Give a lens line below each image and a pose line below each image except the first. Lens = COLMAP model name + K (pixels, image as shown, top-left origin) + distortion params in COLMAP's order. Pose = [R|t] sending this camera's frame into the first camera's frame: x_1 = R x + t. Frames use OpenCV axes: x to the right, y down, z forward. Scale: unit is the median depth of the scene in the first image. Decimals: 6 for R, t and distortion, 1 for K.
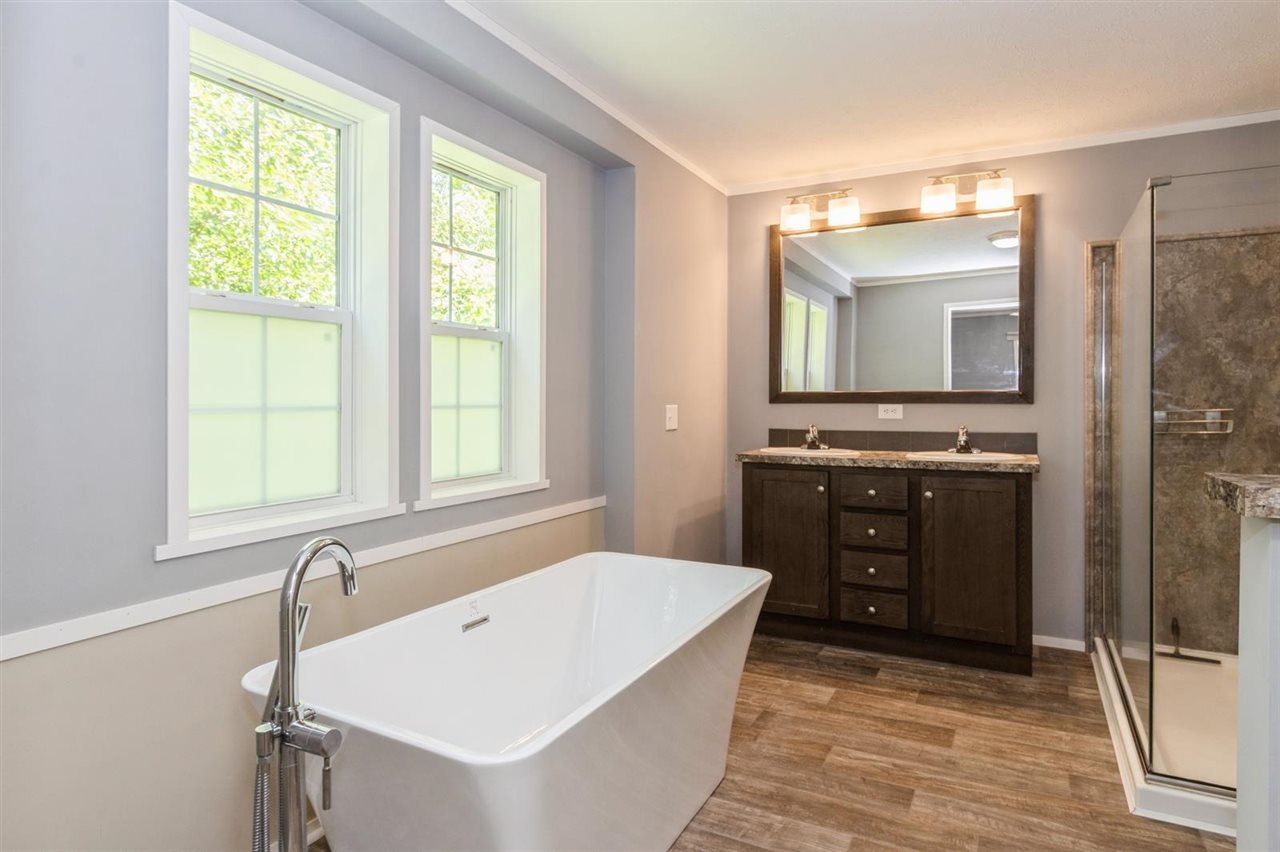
lens RADIAL K [[767.1, 0, 609.3], [0, 767.1, 401.0], [0, 0, 1]] dist [-0.005267, -0.003635]
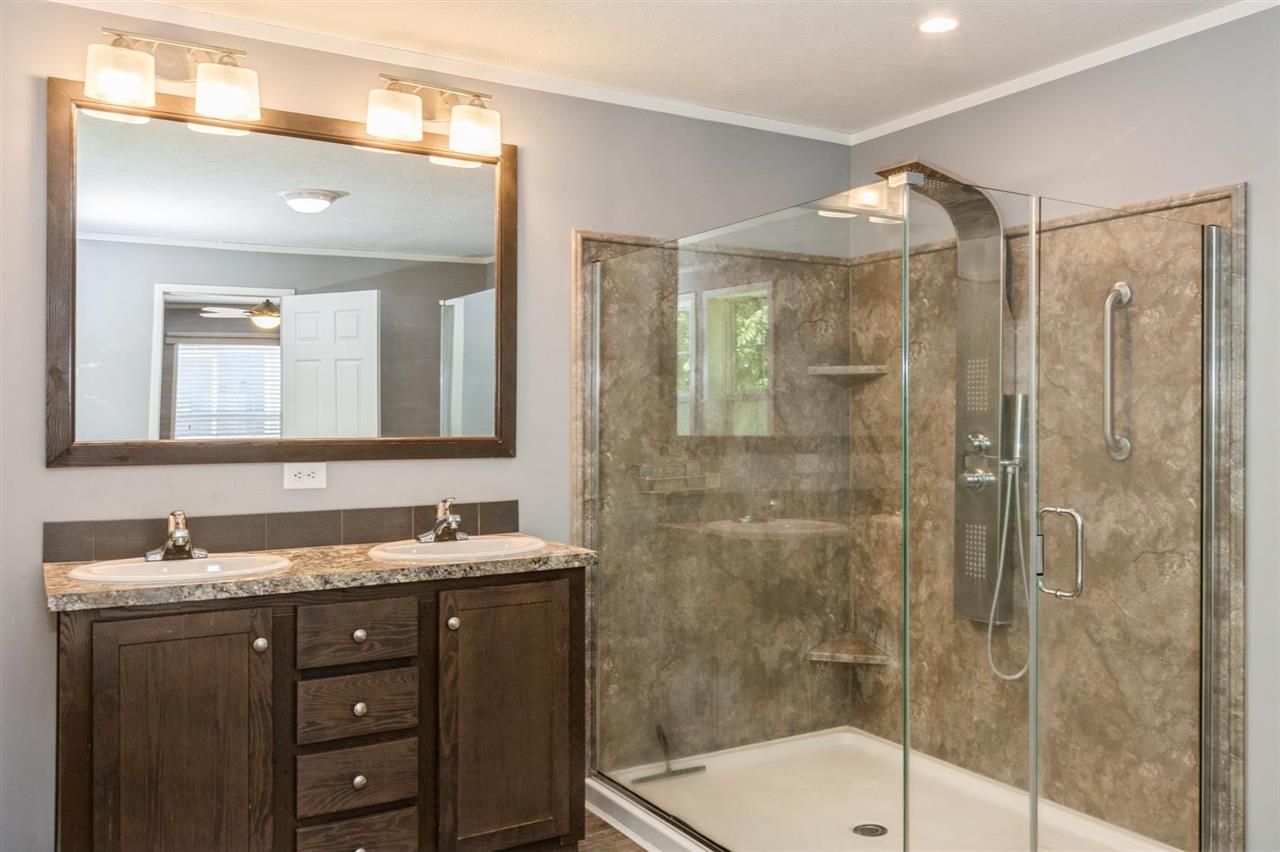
lens RADIAL K [[1046.5, 0, 640.6], [0, 1046.5, 417.4], [0, 0, 1]] dist [-0.002684, 0.007104]
pose [[0.474391, 0.000659, 0.880314, -0.210135], [0.001592, 0.999997, -0.001607, -0.031000], [-0.880313, 0.002163, 0.474389, 0.485988]]
